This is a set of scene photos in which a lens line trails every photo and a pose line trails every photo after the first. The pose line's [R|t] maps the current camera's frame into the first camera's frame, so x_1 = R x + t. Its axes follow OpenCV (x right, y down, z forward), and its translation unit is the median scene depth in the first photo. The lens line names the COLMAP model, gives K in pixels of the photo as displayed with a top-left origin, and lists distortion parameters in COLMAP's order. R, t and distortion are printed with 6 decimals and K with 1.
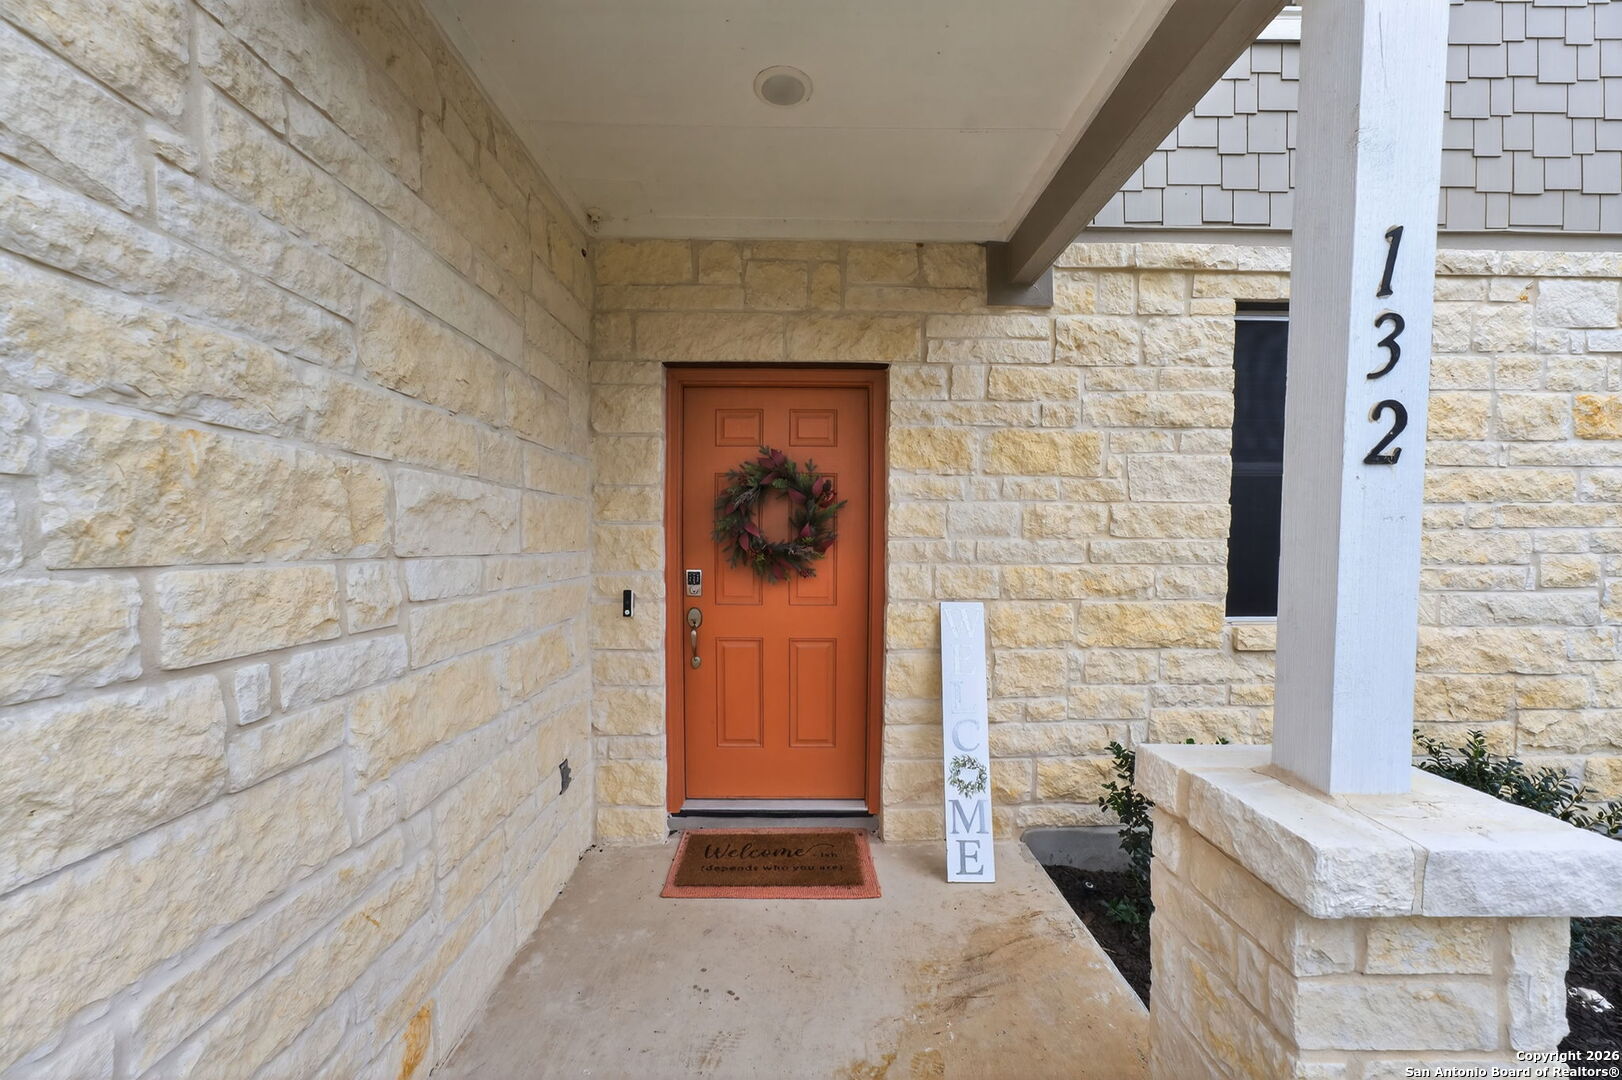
lens RADIAL K [[652.3, 0, 794.5], [0, 652.3, 570.7], [0, 0, 1]] dist [0.001653, 0.000388]
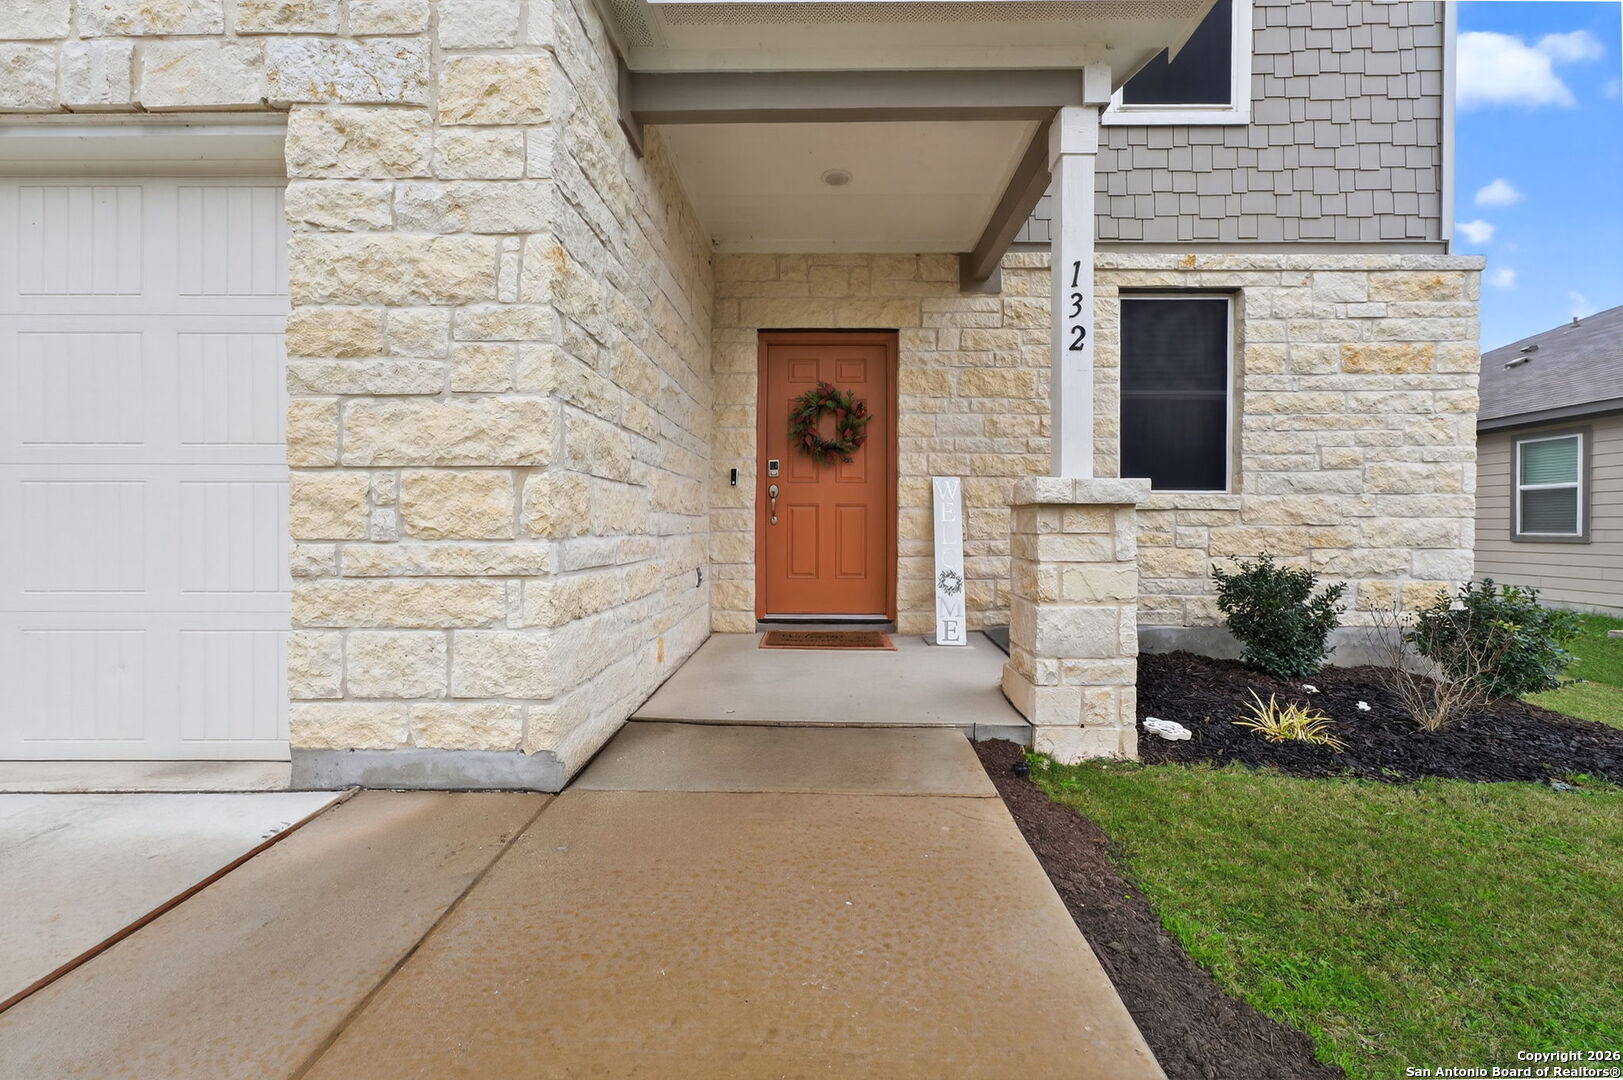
lens RADIAL K [[663.0, 0, 811.5], [0, 663.0, 540.0], [0, 0, 1]] dist [0.000256, 0.000147]
pose [[0.999859, -0.004558, -0.016135, -0.044238], [0.004058, 0.999514, -0.030892, 0.246828], [0.016268, 0.030822, 0.999392, -0.602658]]
